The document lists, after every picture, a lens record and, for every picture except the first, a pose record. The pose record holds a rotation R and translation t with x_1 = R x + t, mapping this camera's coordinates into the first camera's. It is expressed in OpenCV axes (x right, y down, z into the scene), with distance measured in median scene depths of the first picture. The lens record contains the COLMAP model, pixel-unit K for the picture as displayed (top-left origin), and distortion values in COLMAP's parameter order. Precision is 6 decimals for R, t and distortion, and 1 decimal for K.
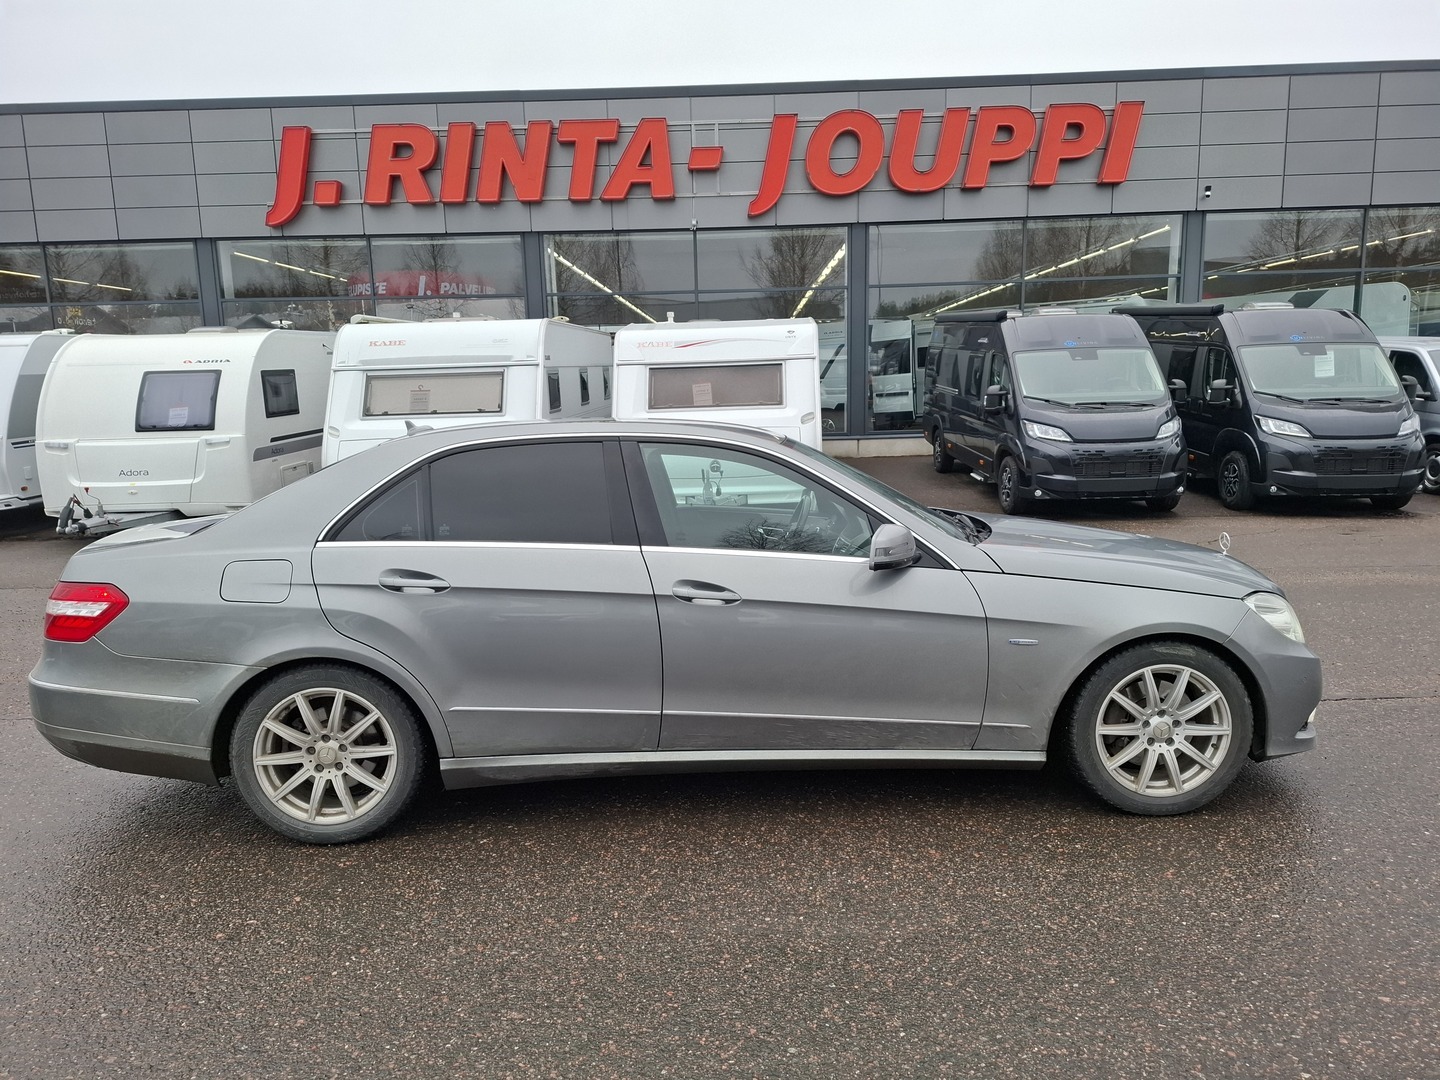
lens RADIAL K [[955.5, 0, 720.0], [0, 955.5, 540.0], [0, 0, 1]] dist [0.034205, -0.043715]
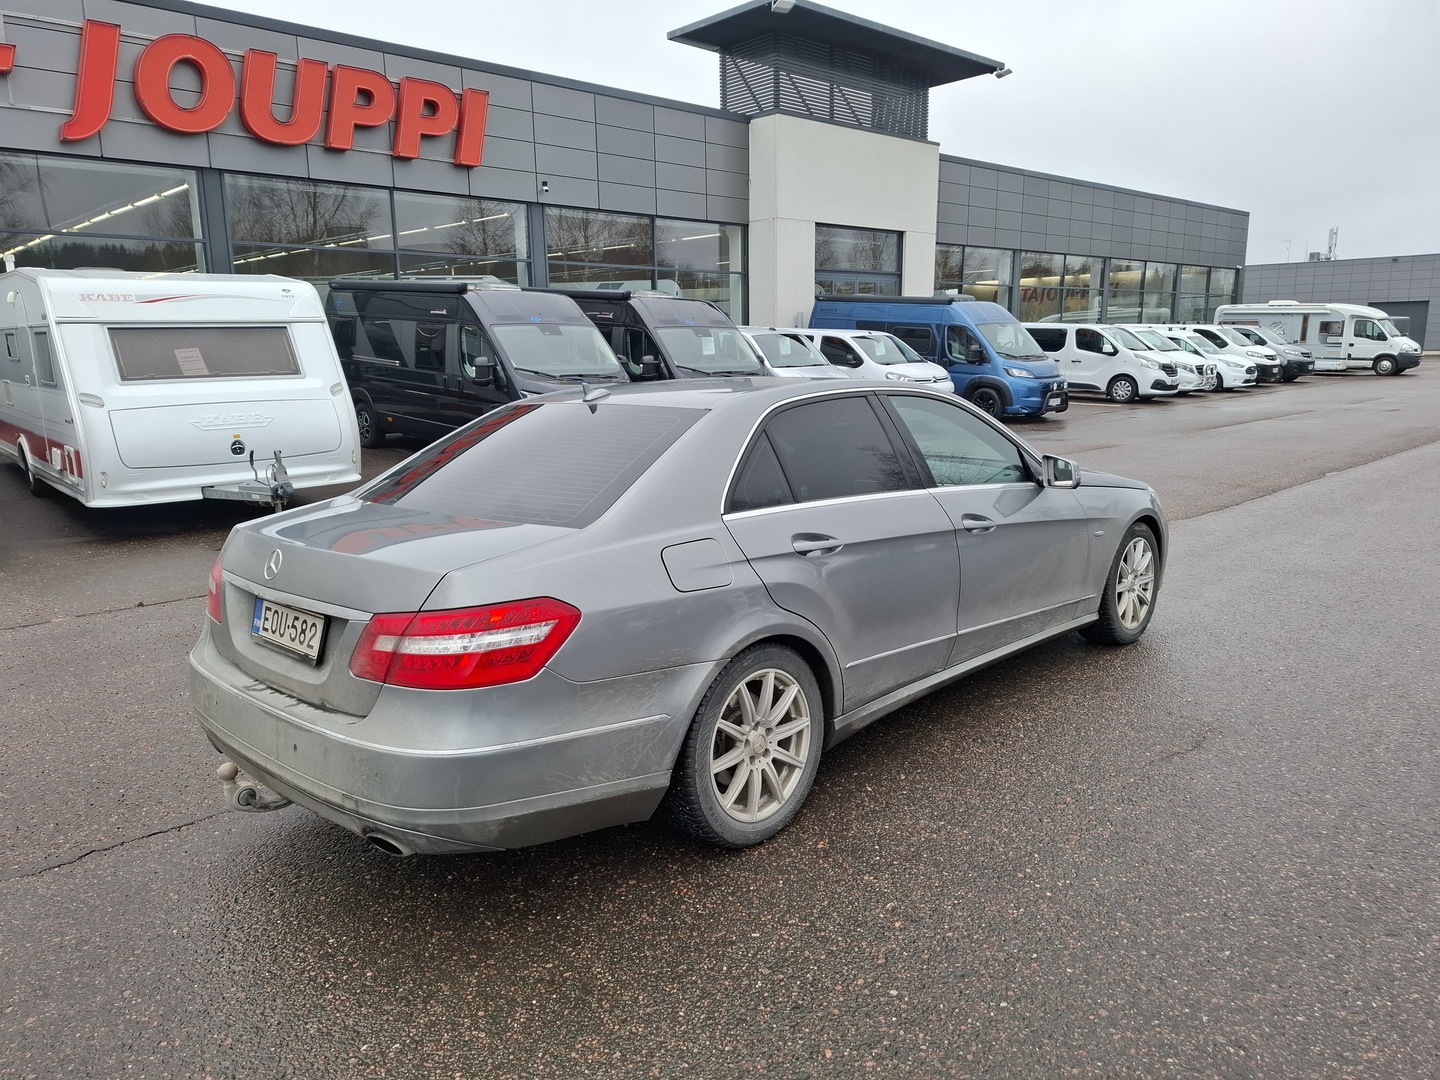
lens RADIAL K [[955.5, 0, 720.0], [0, 955.5, 540.0], [0, 0, 1]] dist [0.034205, -0.043715]
pose [[0.728019, -0.115324, 0.675787, -0.238616], [0.098464, 0.993119, 0.063402, -0.007321], [-0.678449, 0.020382, 0.734365, 0.081145]]
